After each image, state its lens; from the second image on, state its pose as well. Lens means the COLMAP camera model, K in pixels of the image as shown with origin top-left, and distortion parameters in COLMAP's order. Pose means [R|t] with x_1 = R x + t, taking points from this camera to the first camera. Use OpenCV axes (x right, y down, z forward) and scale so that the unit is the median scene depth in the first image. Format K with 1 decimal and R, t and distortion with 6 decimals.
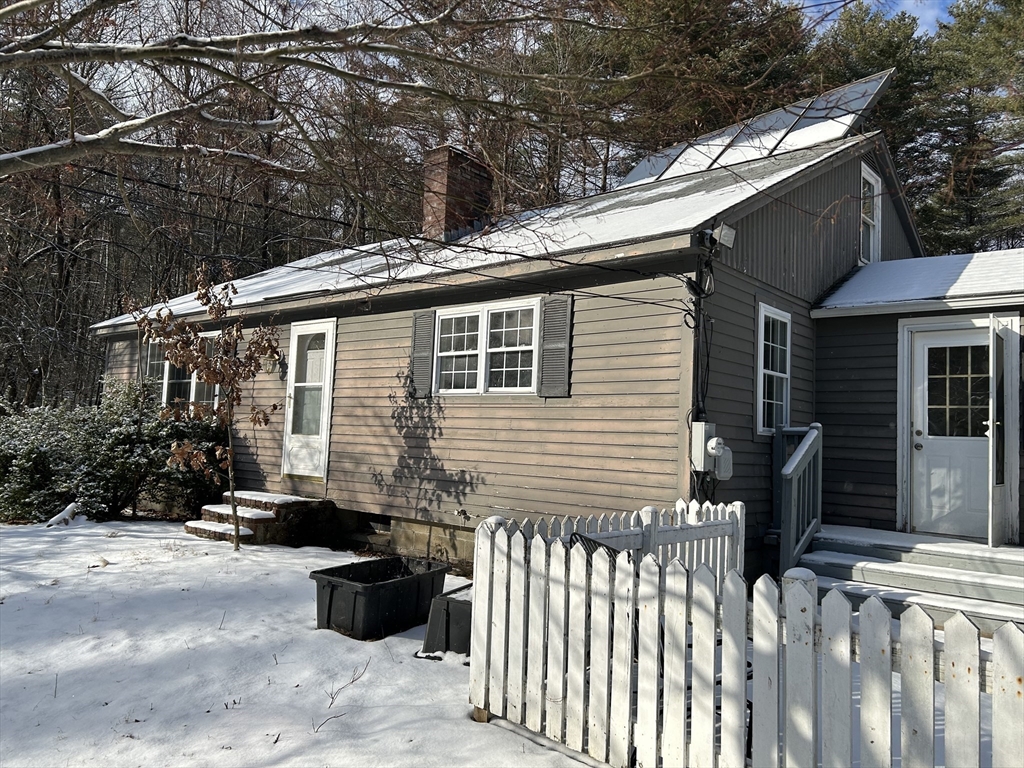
lens RADIAL K [[773.0, 0, 510.8], [0, 773.0, 383.9], [0, 0, 1]] dist [0.006650, -0.003164]
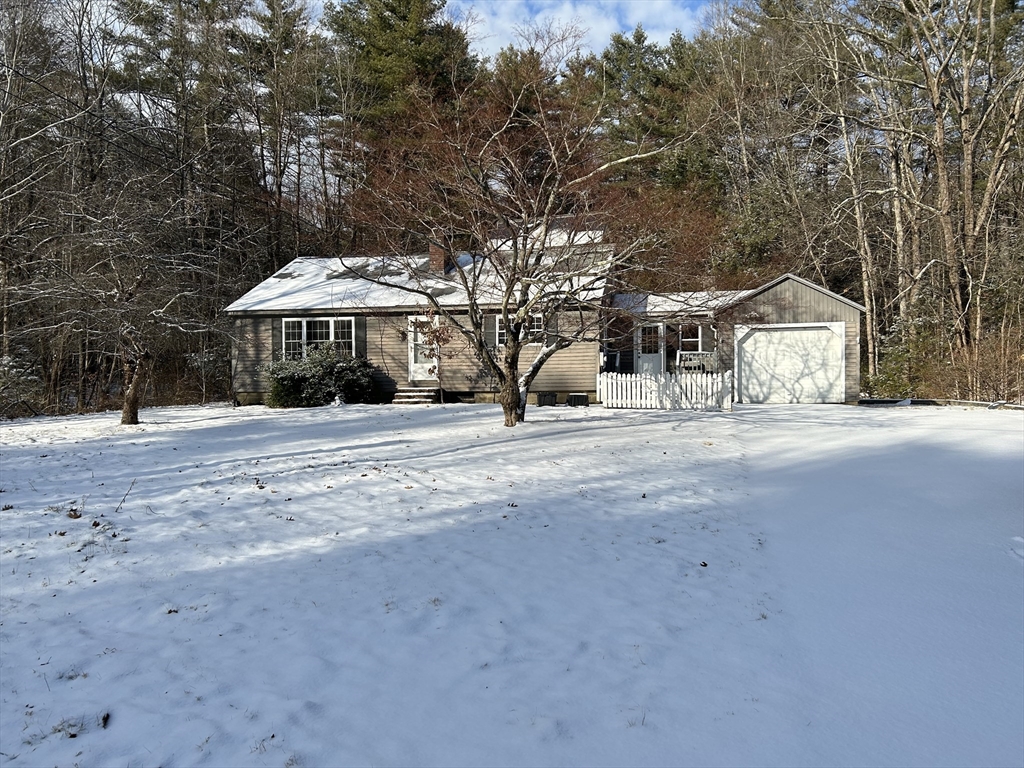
lens RADIAL K [[773.0, 0, 512.4], [0, 773.0, 383.9], [0, 0, 1]] dist [0.006650, -0.003164]
pose [[0.877822, -0.058068, 0.475454, -1.317798], [0.013356, 0.995206, 0.096889, -0.113868], [-0.478801, -0.078701, 0.874389, -1.411958]]
